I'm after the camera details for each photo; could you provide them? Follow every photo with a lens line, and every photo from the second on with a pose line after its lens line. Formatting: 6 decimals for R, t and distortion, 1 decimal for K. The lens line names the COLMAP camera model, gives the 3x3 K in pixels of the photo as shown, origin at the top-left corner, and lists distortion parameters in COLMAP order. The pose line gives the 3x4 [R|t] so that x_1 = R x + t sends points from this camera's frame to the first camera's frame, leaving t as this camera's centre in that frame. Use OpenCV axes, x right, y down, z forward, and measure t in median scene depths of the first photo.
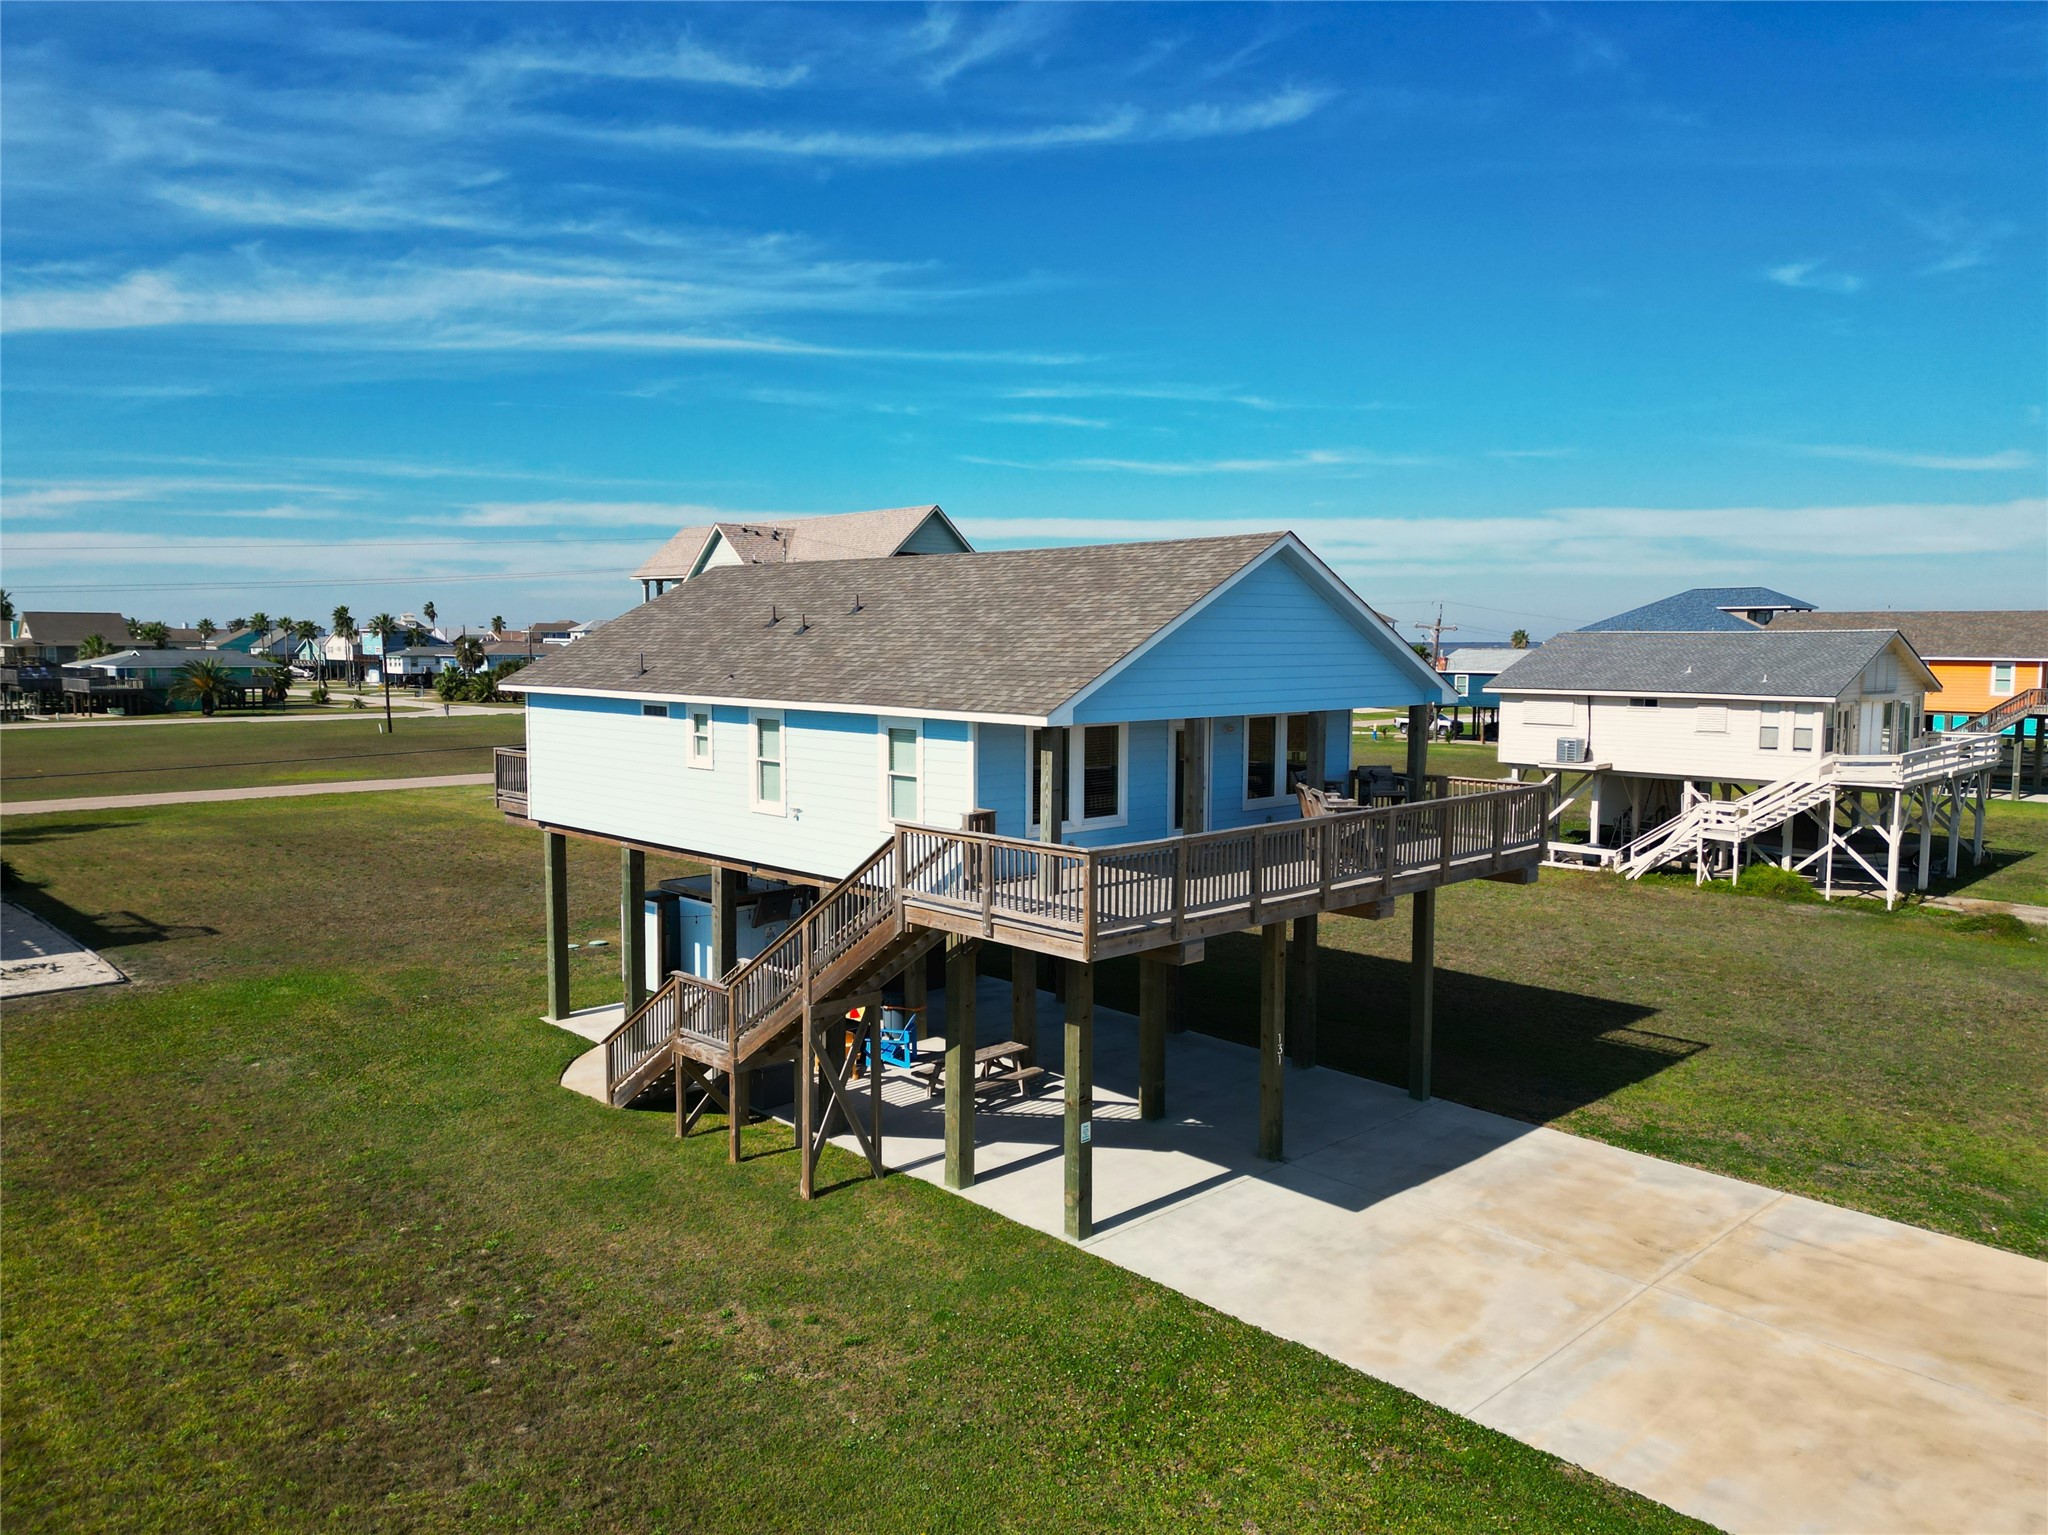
lens RADIAL K [[1447.7, 0, 1013.5], [0, 1447.7, 768.3], [0, 0, 1]] dist [0.055118, -0.041412]
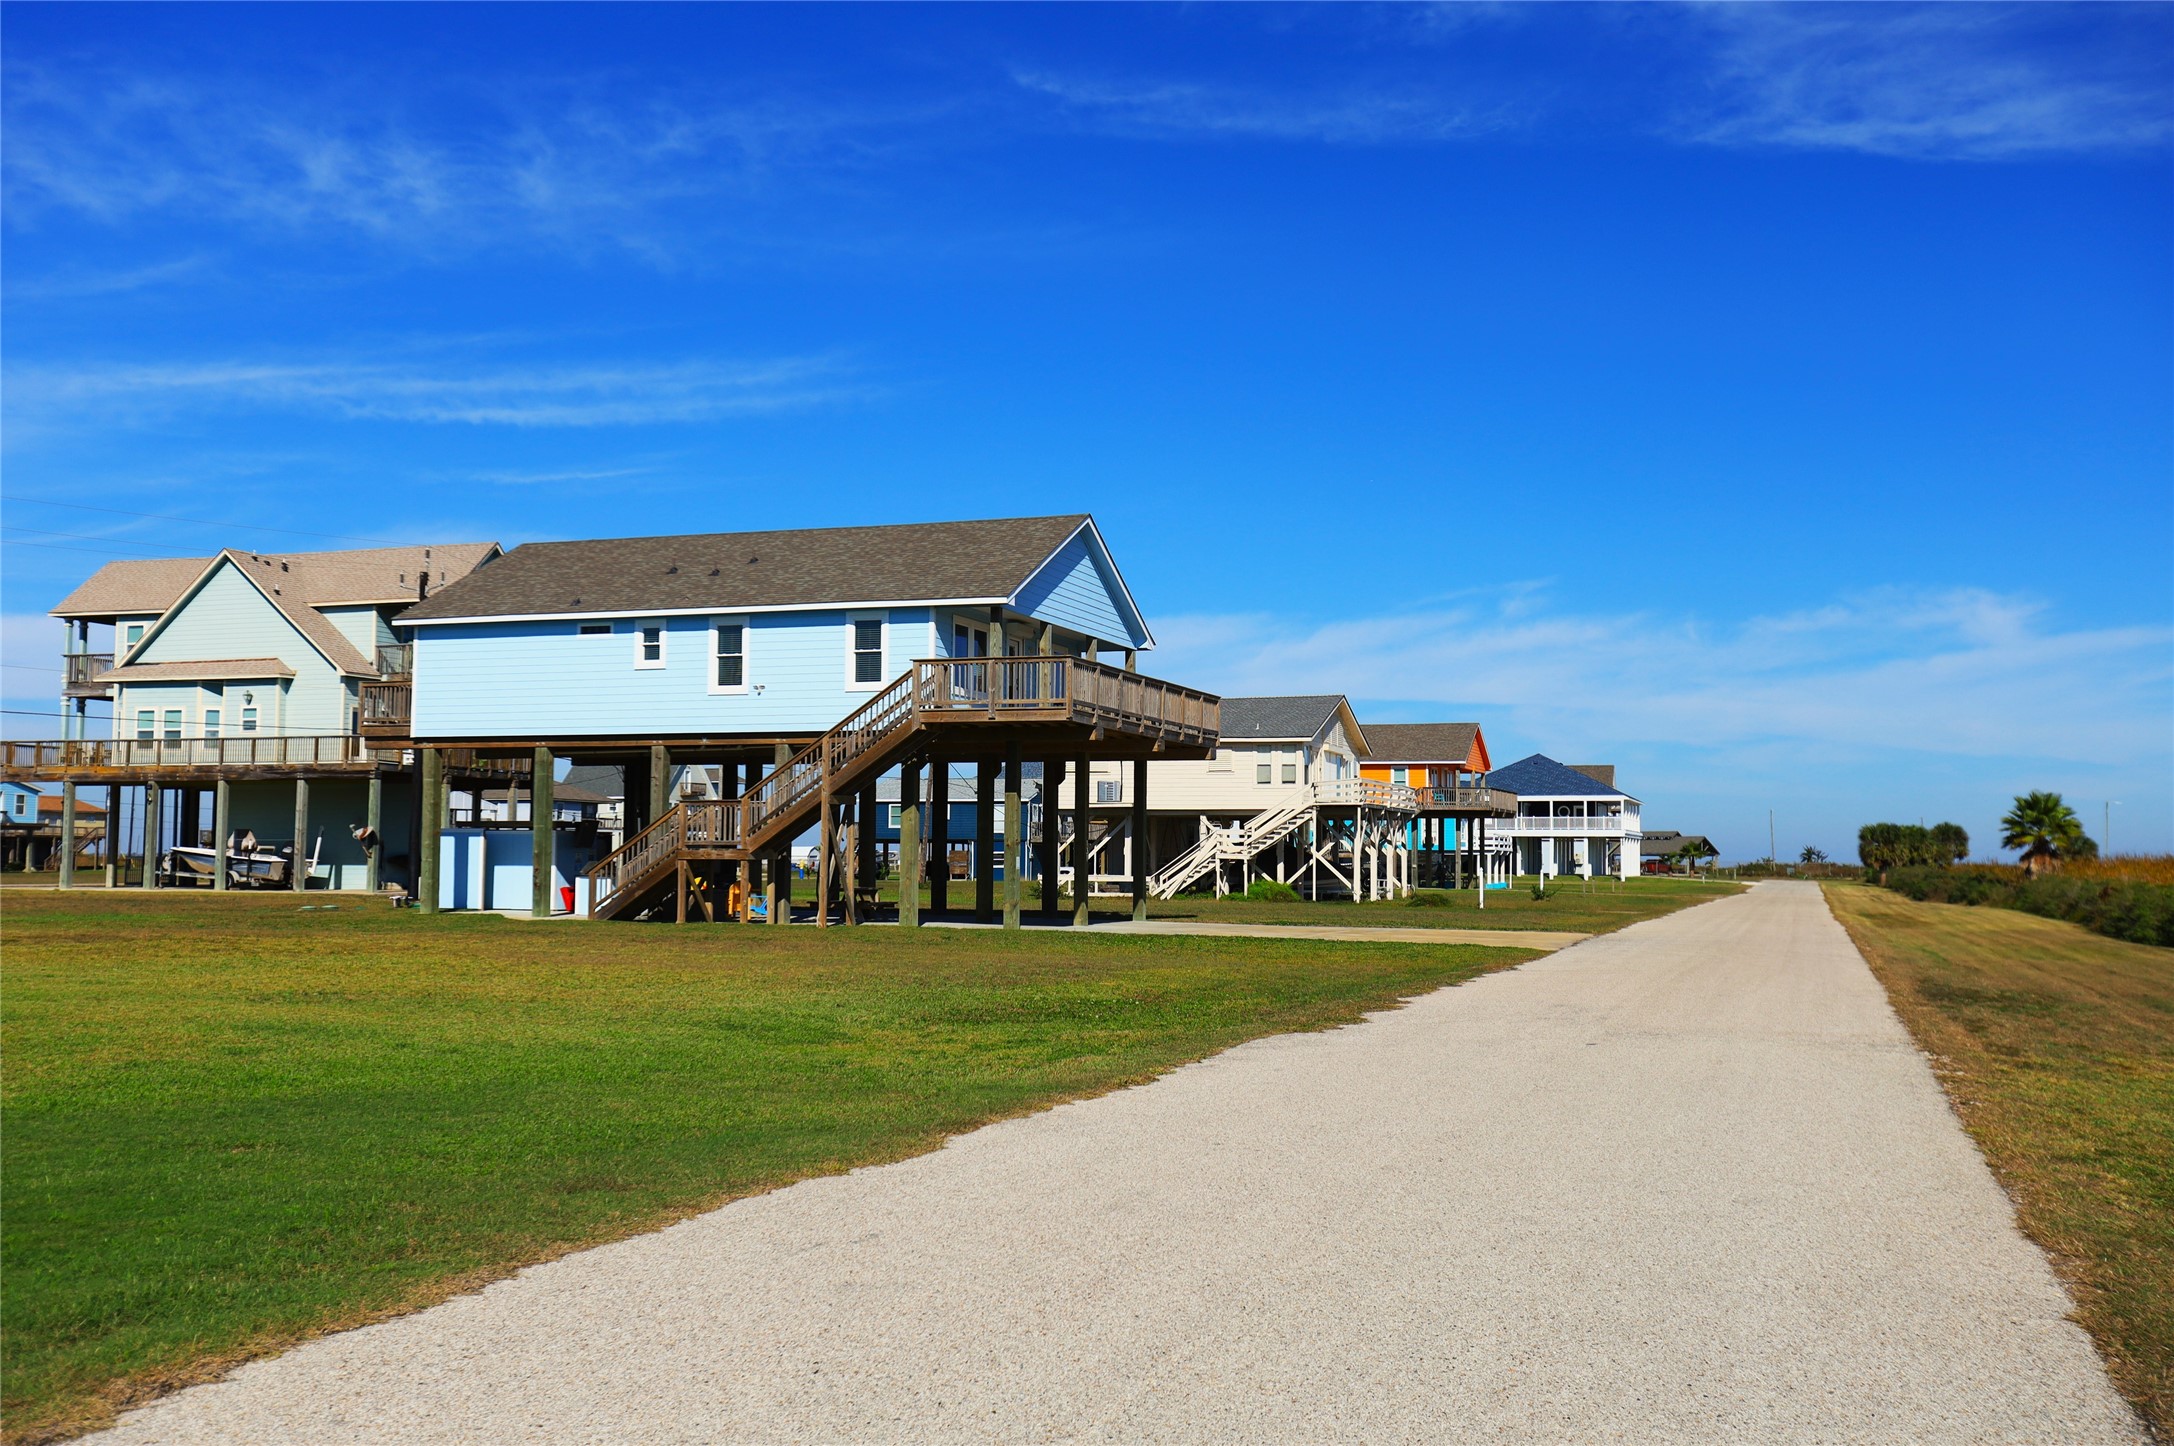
lens RADIAL K [[2046.5, 0, 1092.4], [0, 2046.5, 748.7], [0, 0, 1]] dist [0.003572, 0.007737]
pose [[0.893727, 0.027420, 0.447773, -0.354502], [0.035393, 0.990709, -0.131309, 0.169792], [-0.447214, 0.133203, 0.884453, -0.416191]]
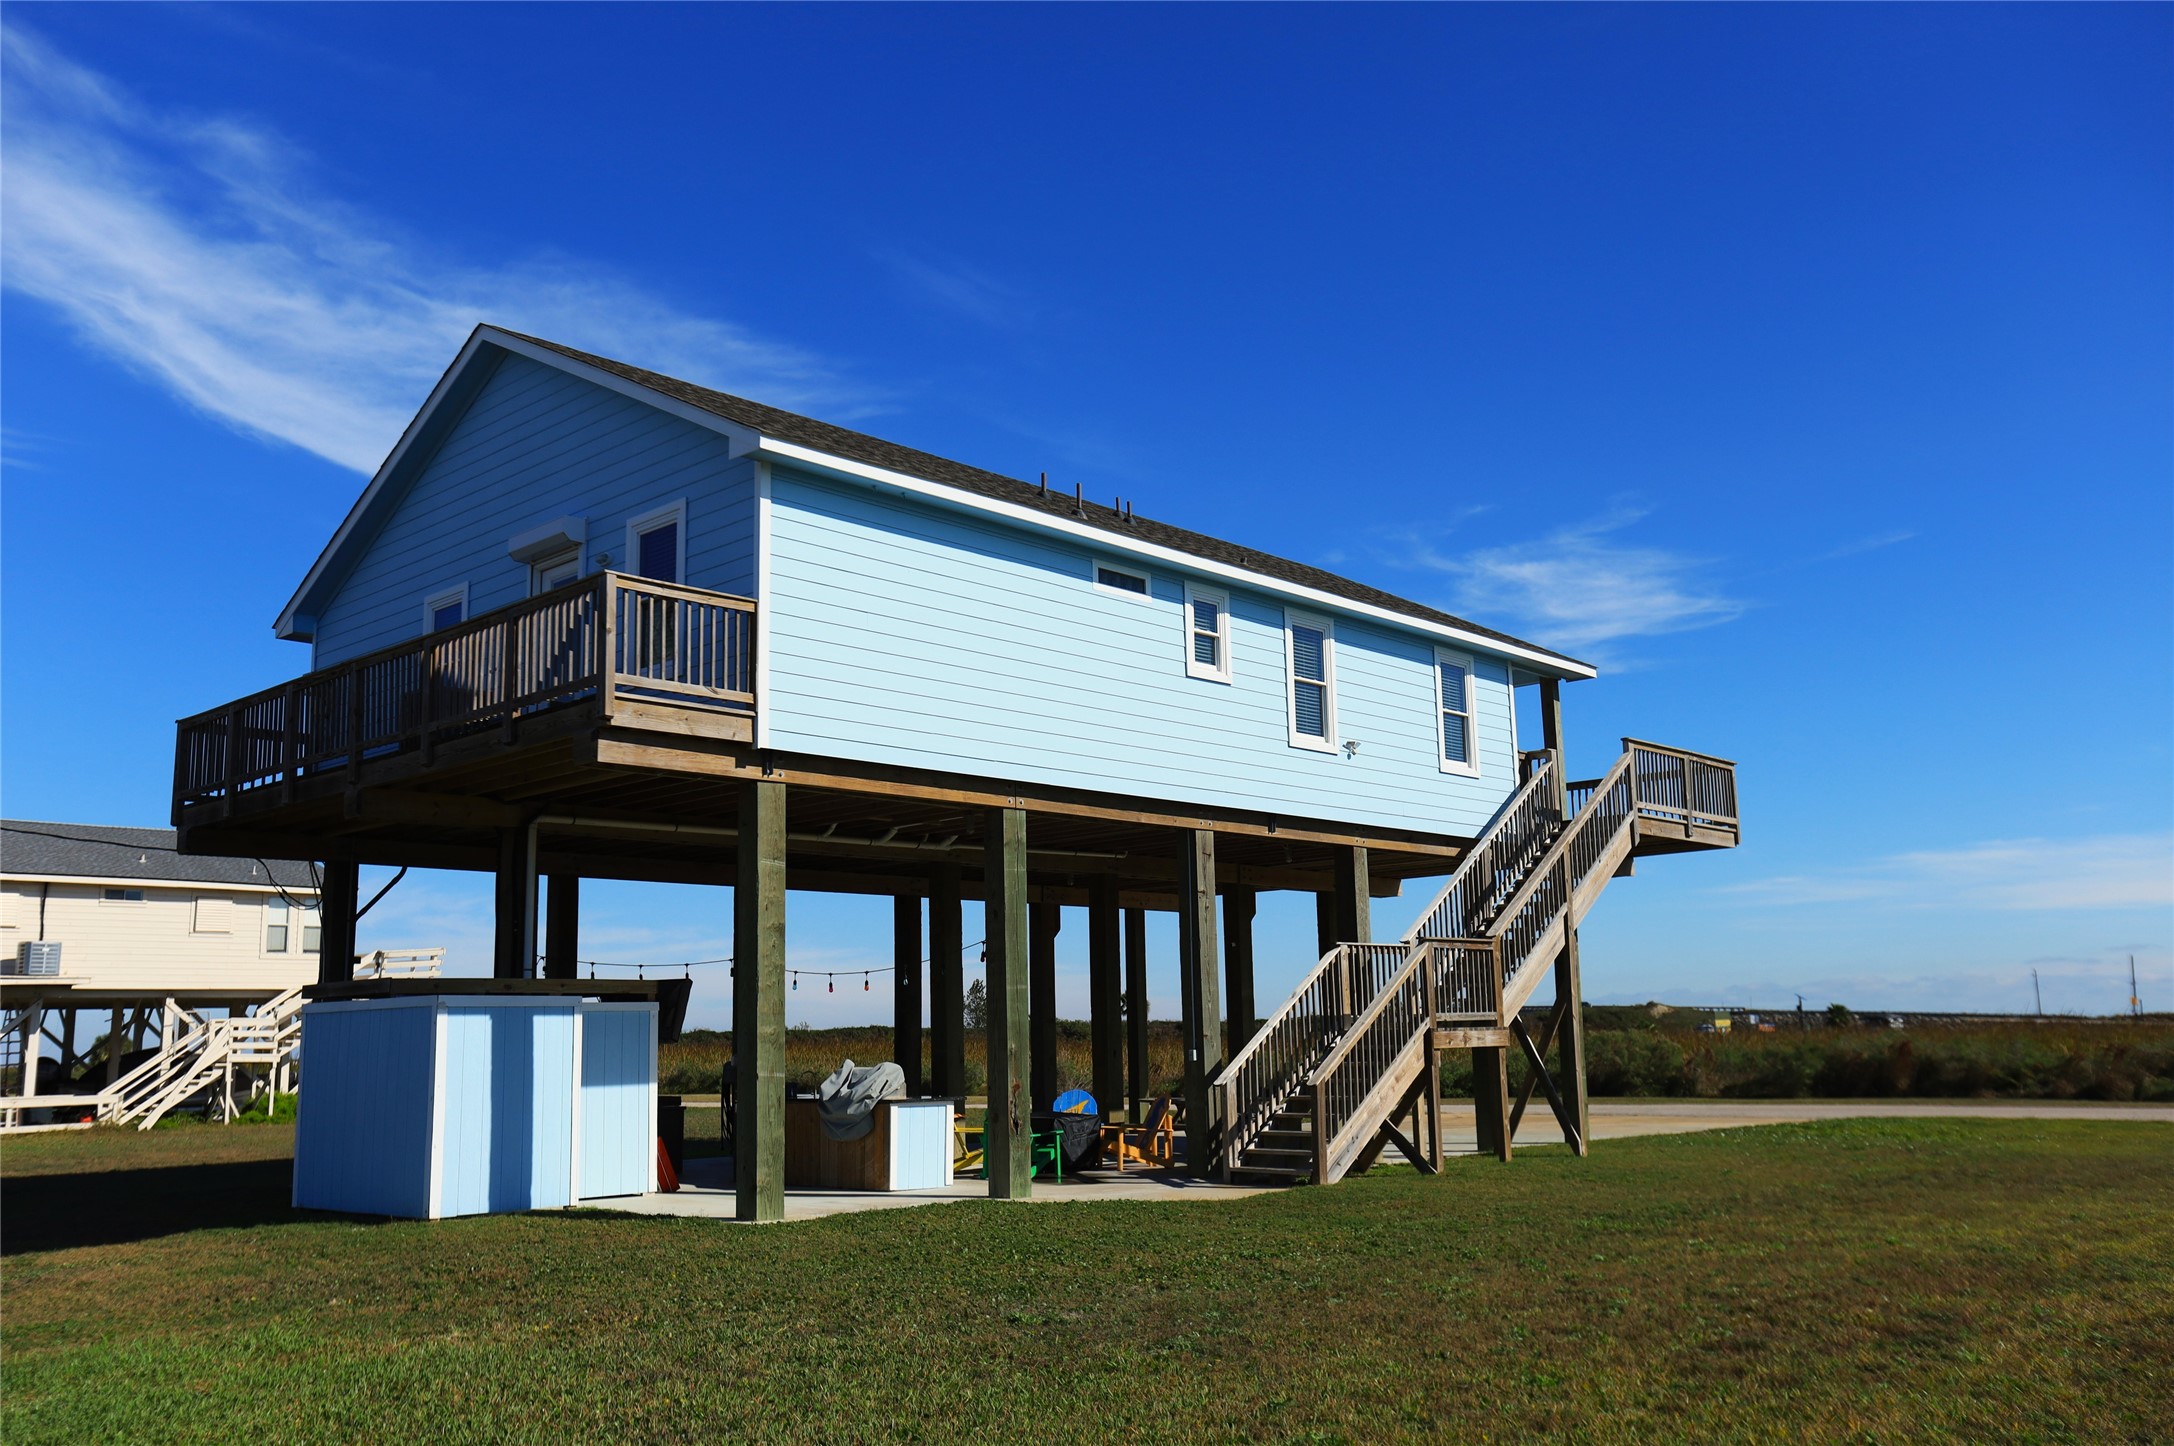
lens RADIAL K [[1840.2, 0, 1082.9], [0, 1840.2, 778.3], [0, 0, 1]] dist [-0.069054, 0.207766]
pose [[-0.045407, 0.139538, 0.989175, -0.543092], [0.110869, 0.984783, -0.133830, 0.078641], [-0.992797, 0.103592, -0.060187, 0.576983]]
